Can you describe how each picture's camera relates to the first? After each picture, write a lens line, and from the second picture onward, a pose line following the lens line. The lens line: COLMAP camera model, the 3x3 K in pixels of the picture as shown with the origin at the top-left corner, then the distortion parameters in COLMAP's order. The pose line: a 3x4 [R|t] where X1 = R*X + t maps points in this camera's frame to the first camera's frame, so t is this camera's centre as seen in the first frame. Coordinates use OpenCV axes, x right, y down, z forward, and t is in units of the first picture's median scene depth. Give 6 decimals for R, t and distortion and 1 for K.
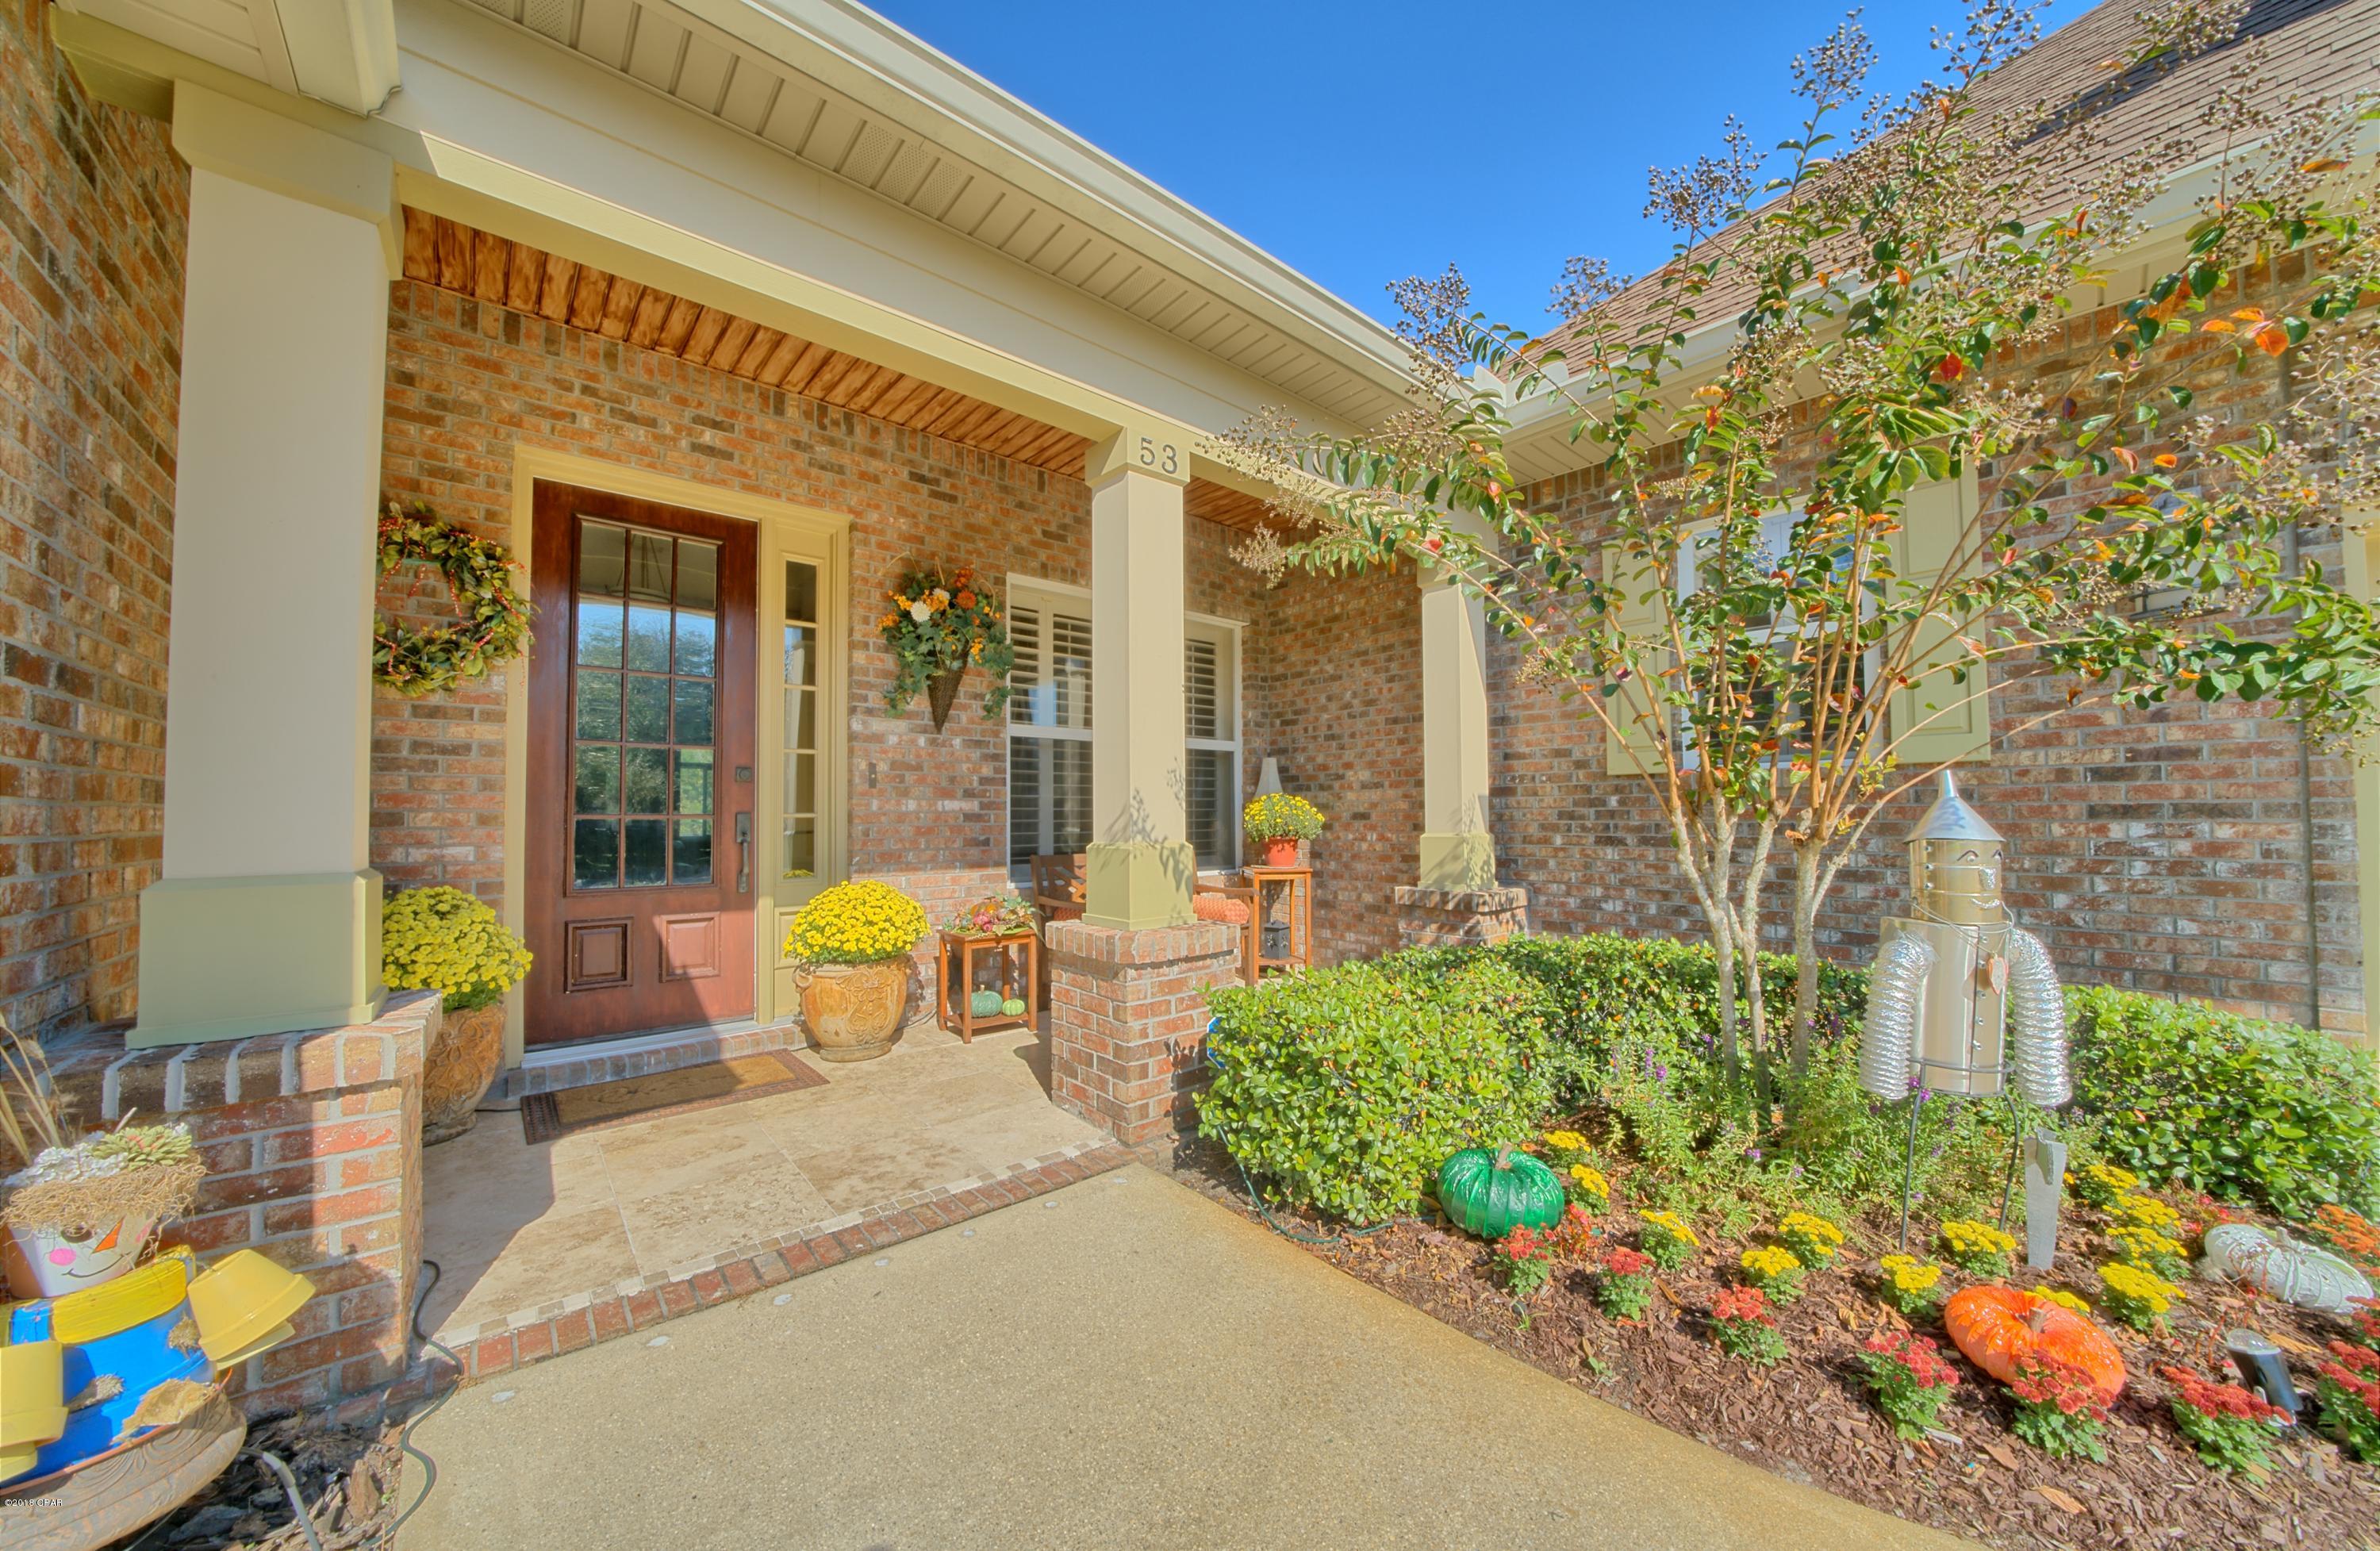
lens RADIAL K [[837.0, 0, 1184.2], [0, 837.0, 786.7], [0, 0, 1]] dist [-0.000369, -0.000008]
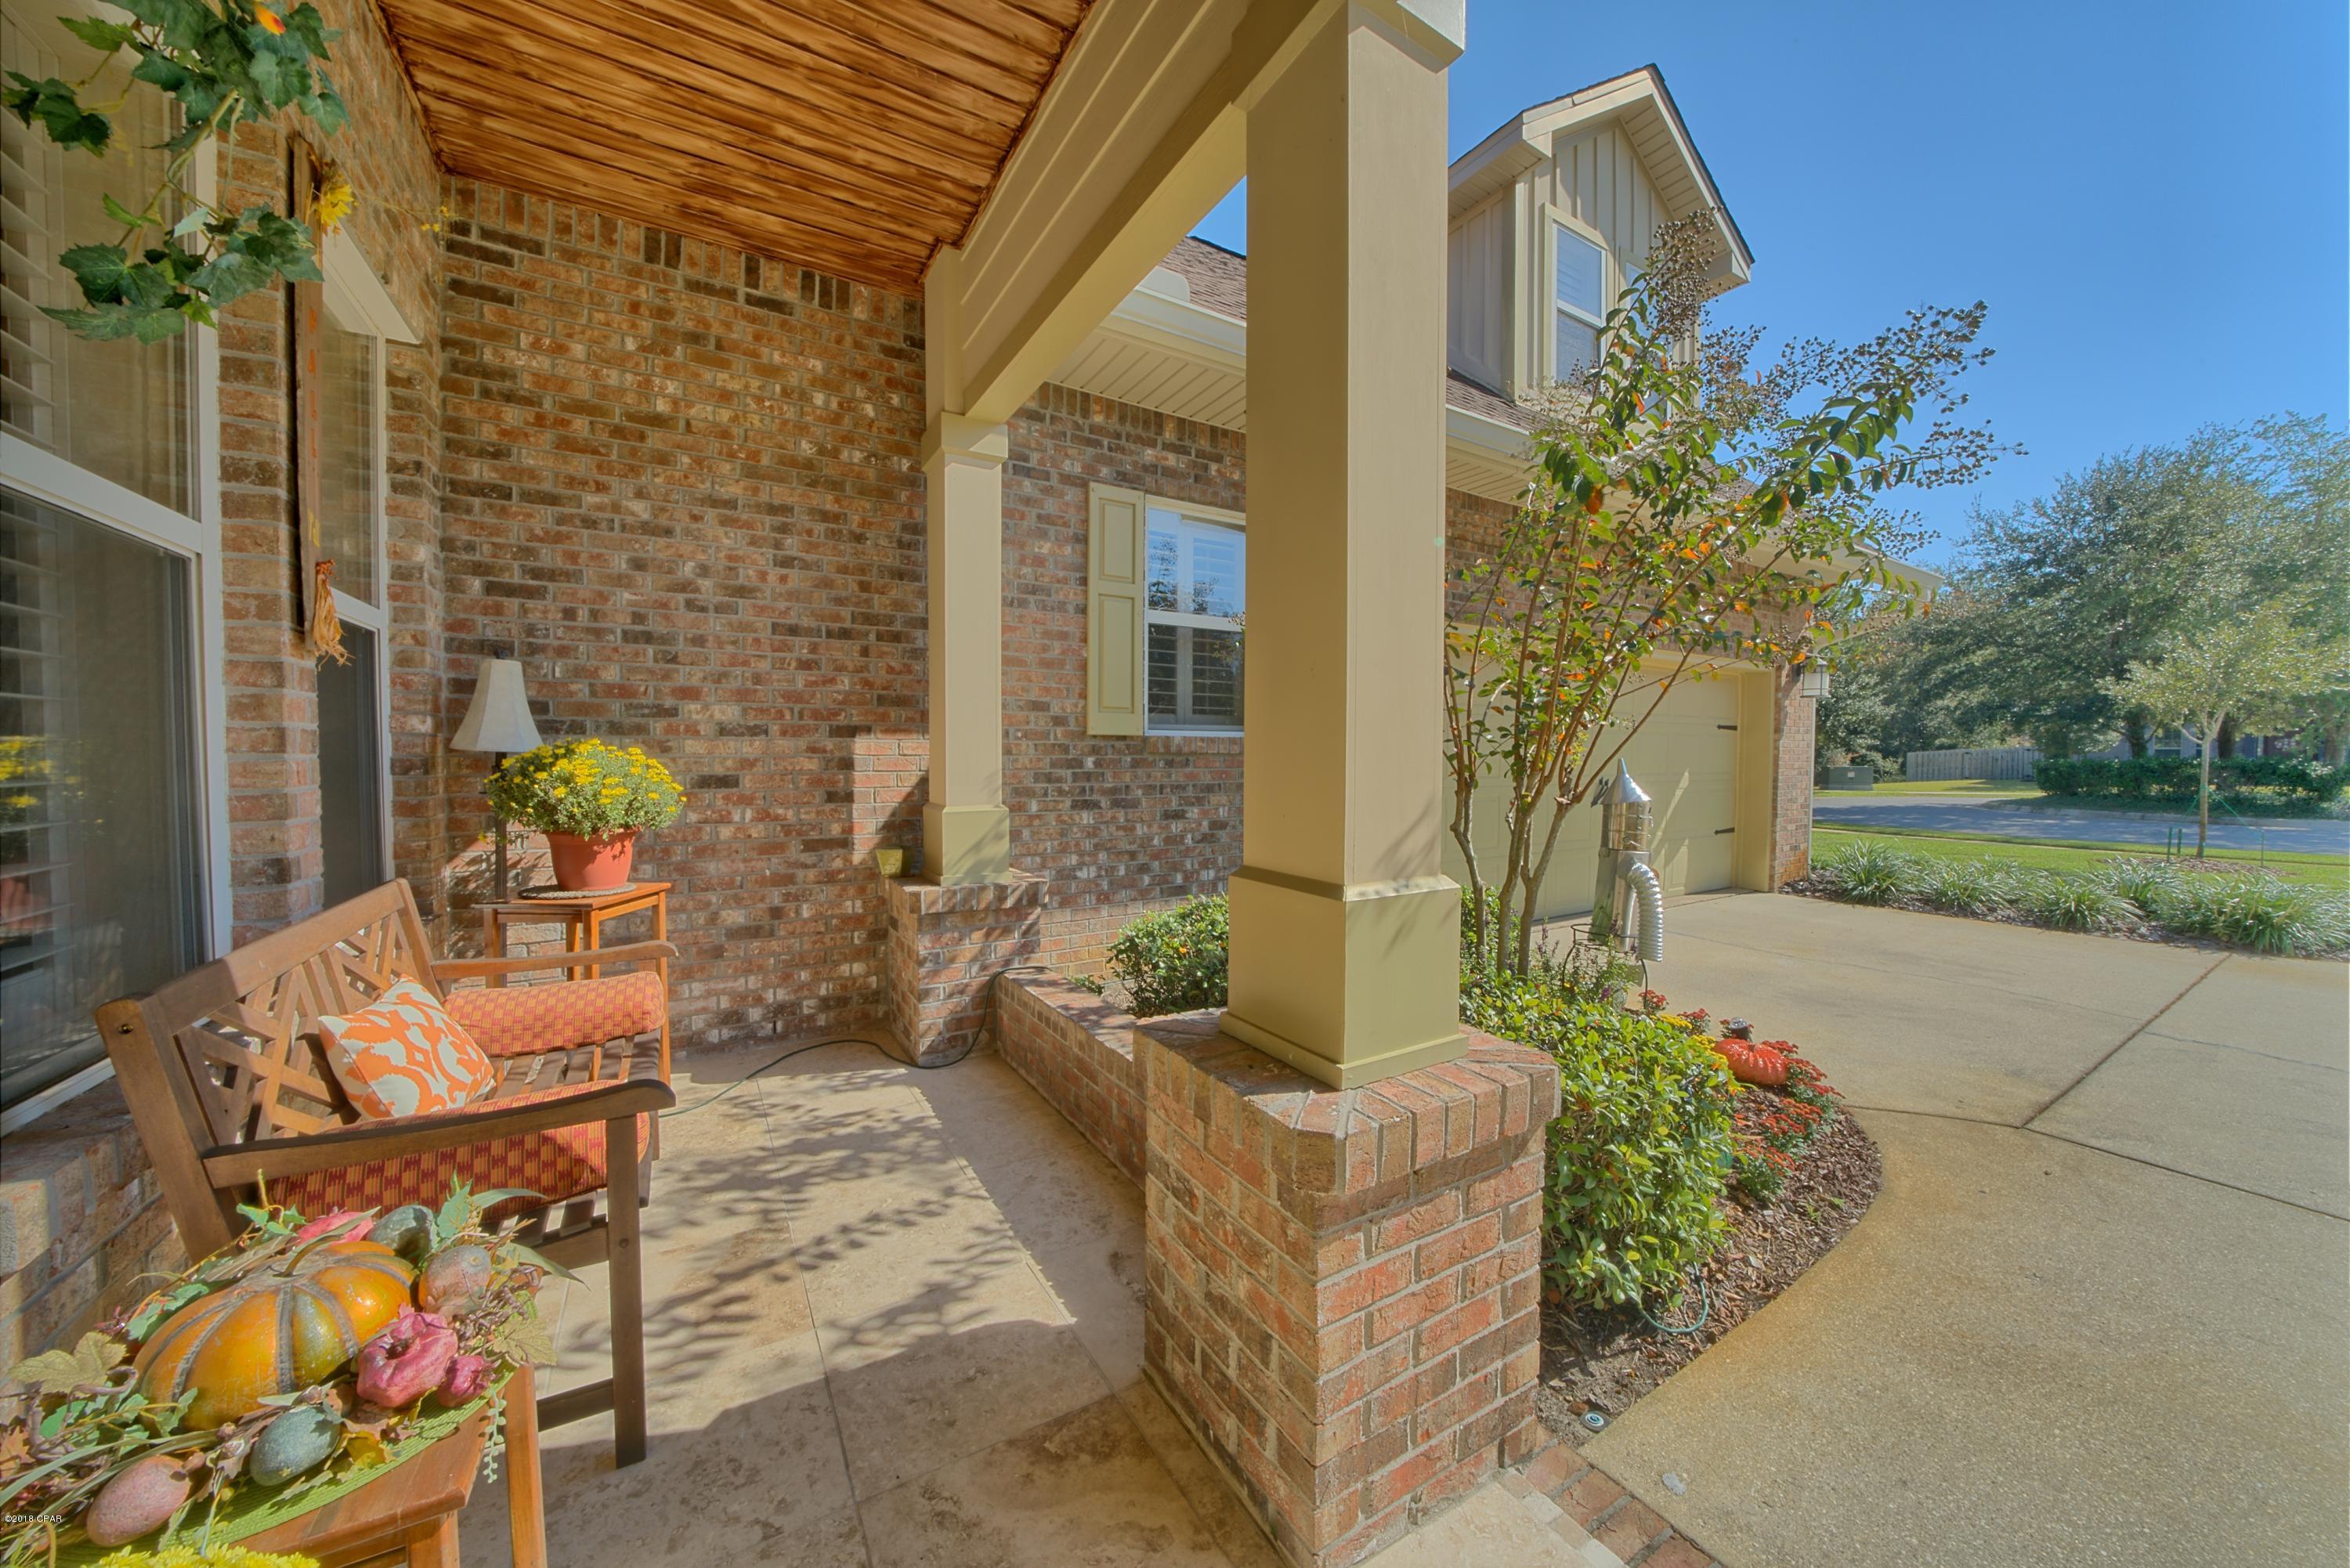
lens RADIAL K [[813.1, 0, 1172.4], [0, 813.1, 785.0], [0, 0, 1]] dist [-0.025975, 0.002906]
pose [[0.166239, -0.028712, 0.985667, -0.371426], [-0.038060, 0.998644, 0.035509, 0.006508], [-0.985351, -0.043417, 0.164921, 0.746732]]
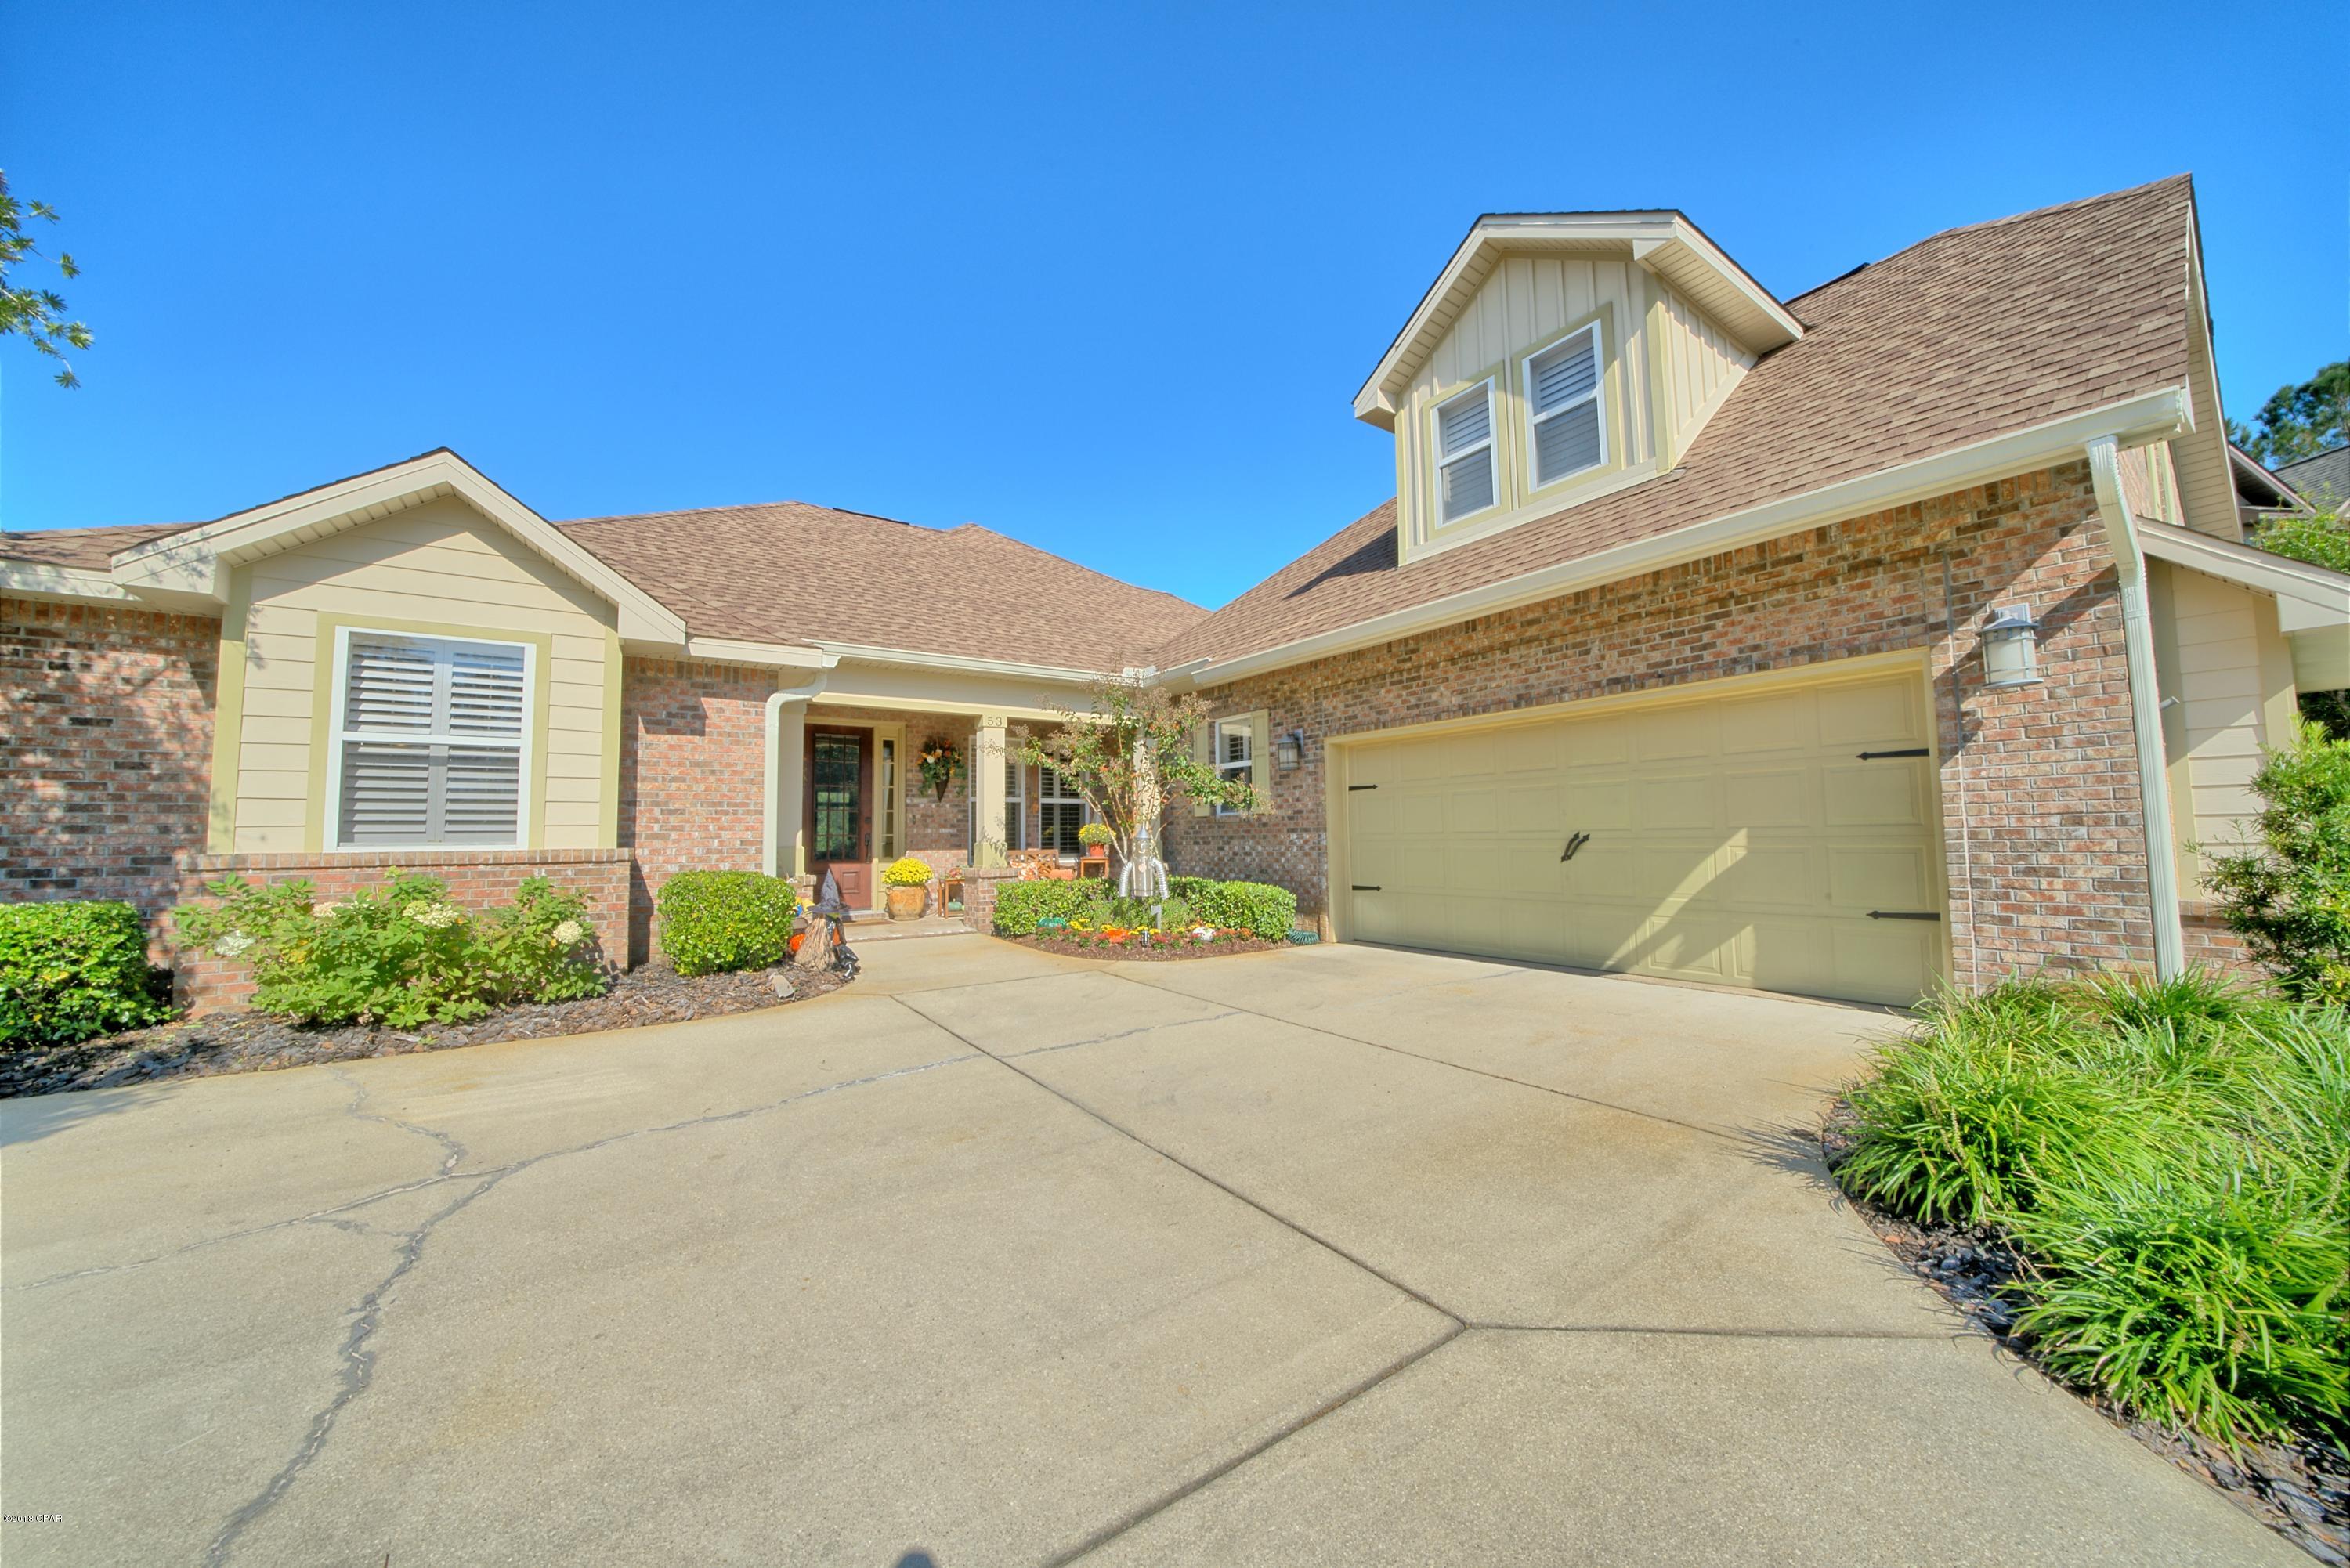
lens RADIAL K [[813.1, 0, 1175.7], [0, 813.1, 780.2], [0, 0, 1]] dist [-0.025975, 0.002906]
pose [[0.995423, -0.013585, -0.094592, 0.673491], [0.010047, 0.999236, -0.037779, -0.032594], [0.095032, 0.036655, 0.994799, -1.429859]]
